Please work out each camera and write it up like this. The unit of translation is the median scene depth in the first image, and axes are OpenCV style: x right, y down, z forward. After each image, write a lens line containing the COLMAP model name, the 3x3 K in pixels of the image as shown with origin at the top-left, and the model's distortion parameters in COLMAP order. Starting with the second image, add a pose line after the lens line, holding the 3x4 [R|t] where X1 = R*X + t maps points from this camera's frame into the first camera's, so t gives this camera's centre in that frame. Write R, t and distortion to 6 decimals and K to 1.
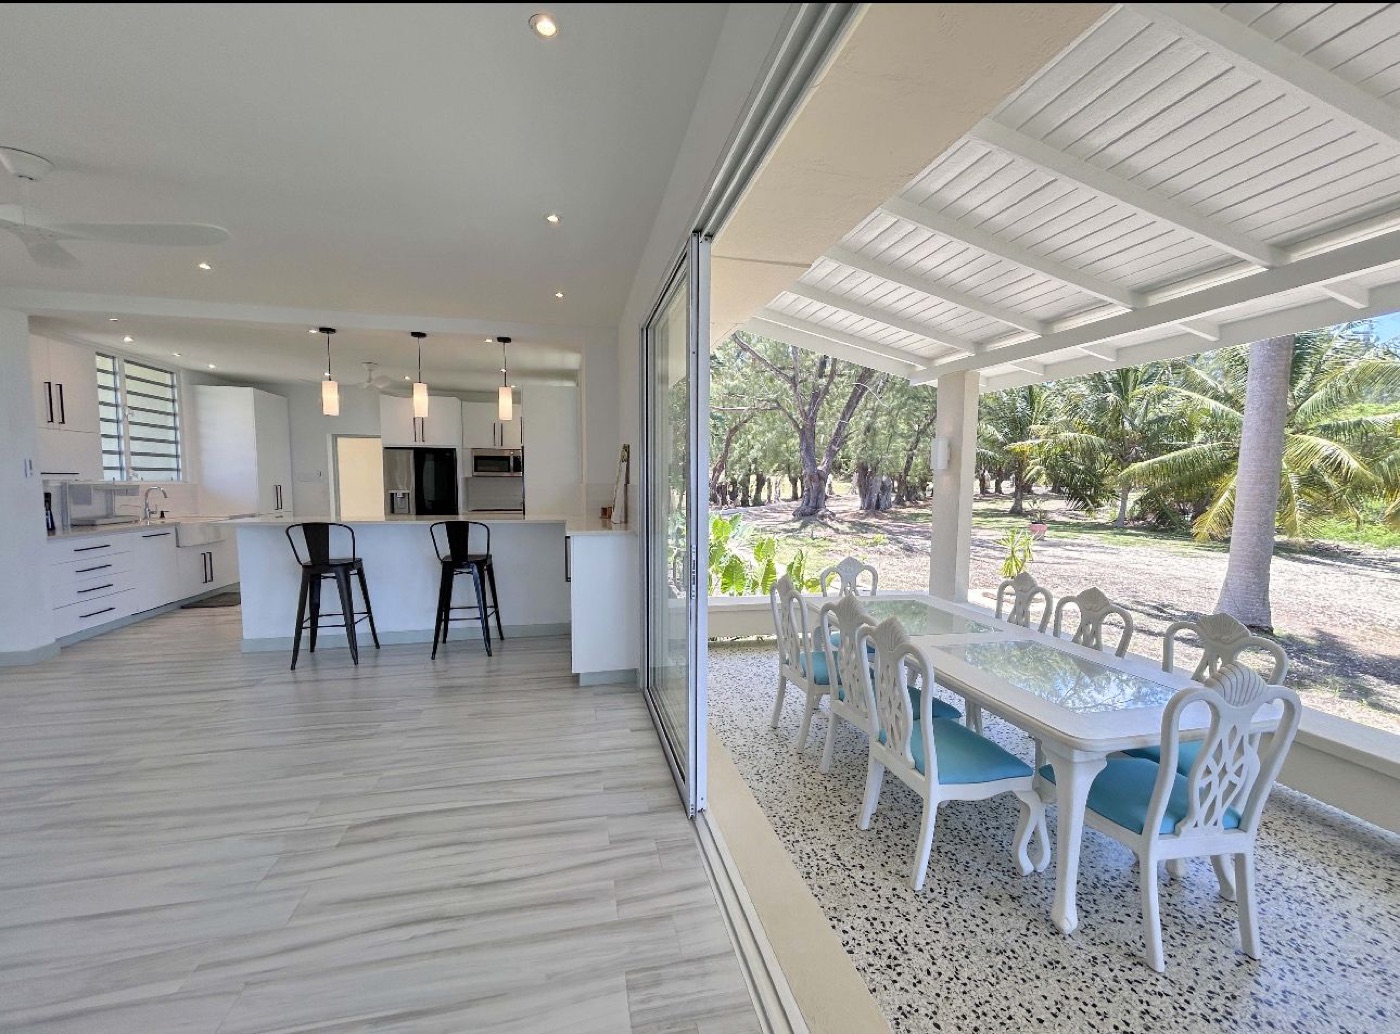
lens RADIAL K [[565.6, 0, 702.4], [0, 565.6, 527.9], [0, 0, 1]] dist [-0.000631, 0.000022]
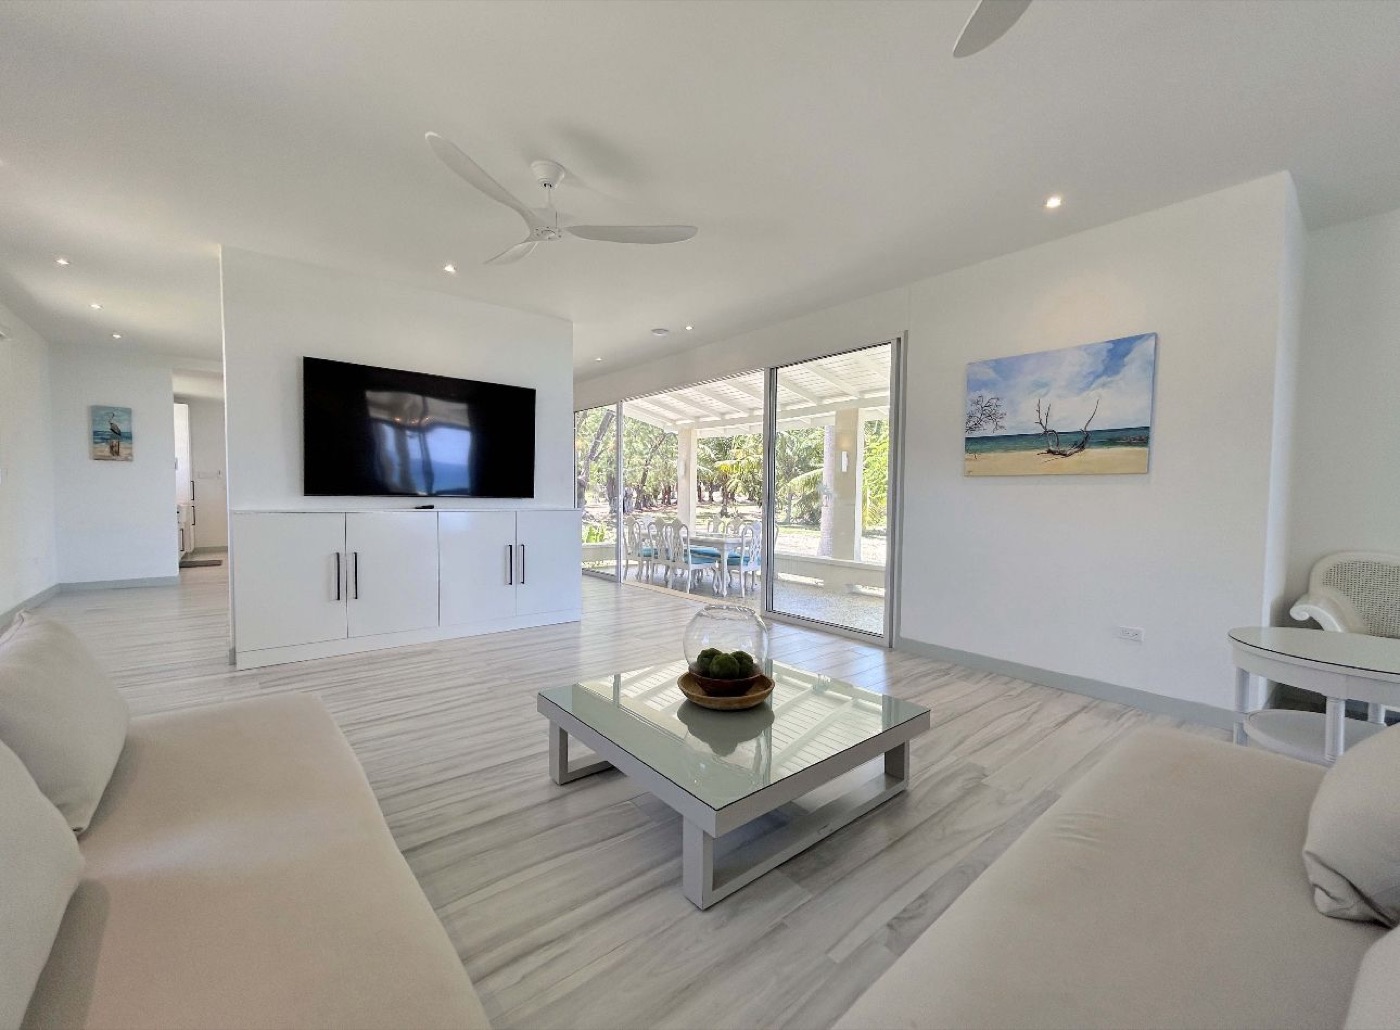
lens RADIAL K [[565.6, 0, 701.0], [0, 565.6, 515.1], [0, 0, 1]] dist [-0.000631, 0.000022]
pose [[0.895395, -0.013753, 0.445060, -0.104575], [0.033484, 0.998773, -0.036500, 0.027904], [-0.444012, 0.047584, 0.894757, -0.208724]]
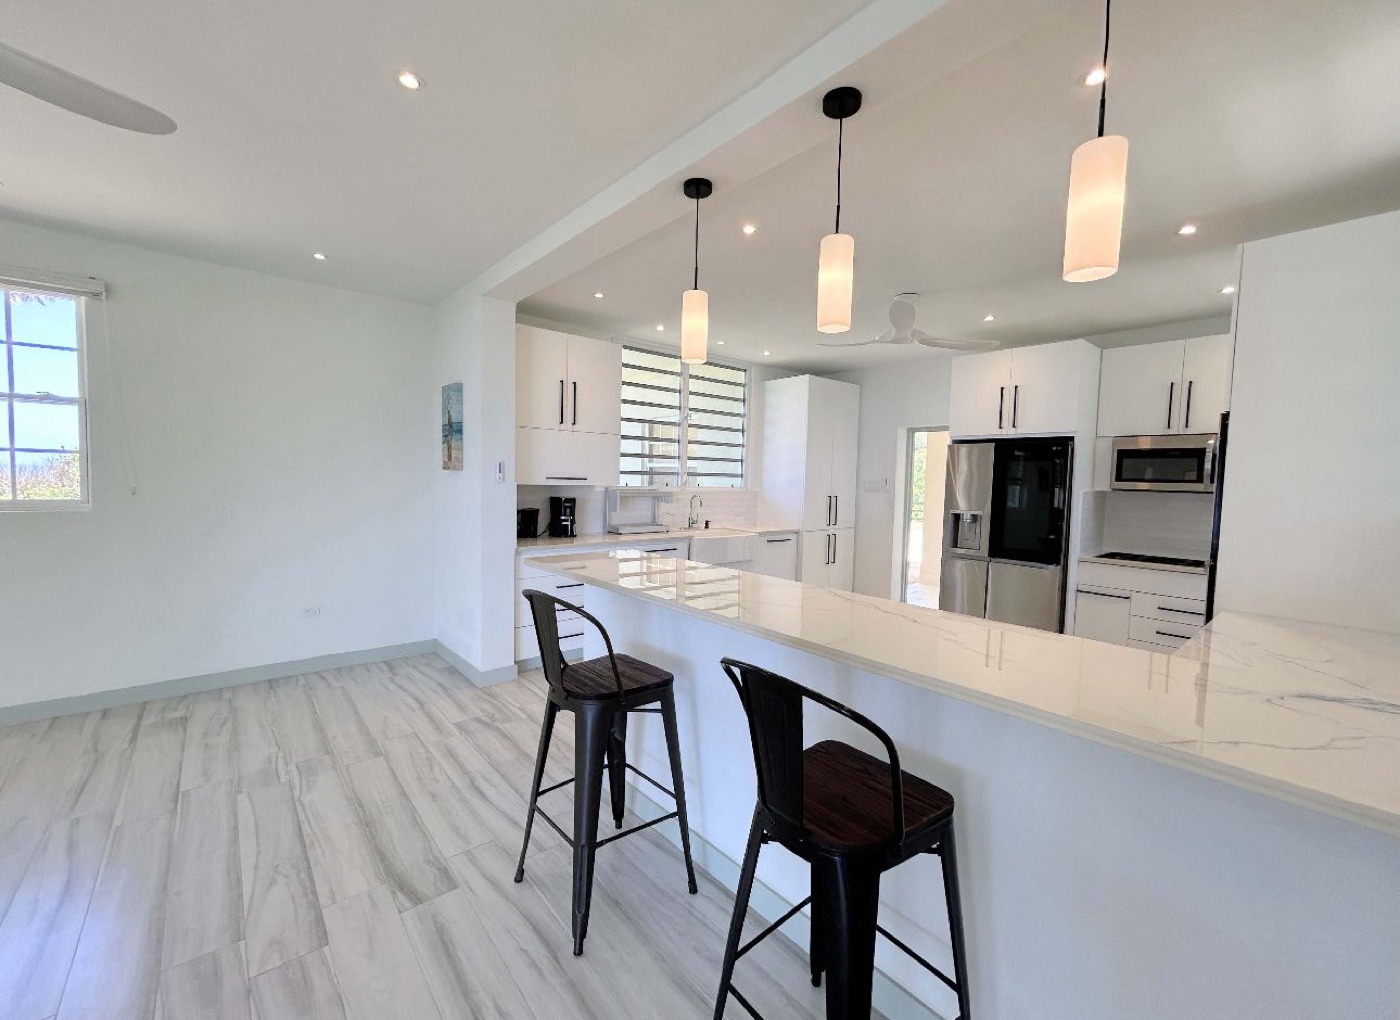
lens RADIAL K [[570.5, 0, 700.1], [0, 570.5, 509.3], [0, 0, 1]] dist [-0.001374, -0.000097]
pose [[0.454188, 0.054509, -0.889237, -0.044114], [-0.098378, 0.995091, 0.010750, -0.016678], [0.885458, 0.082599, 0.457321, 0.167470]]
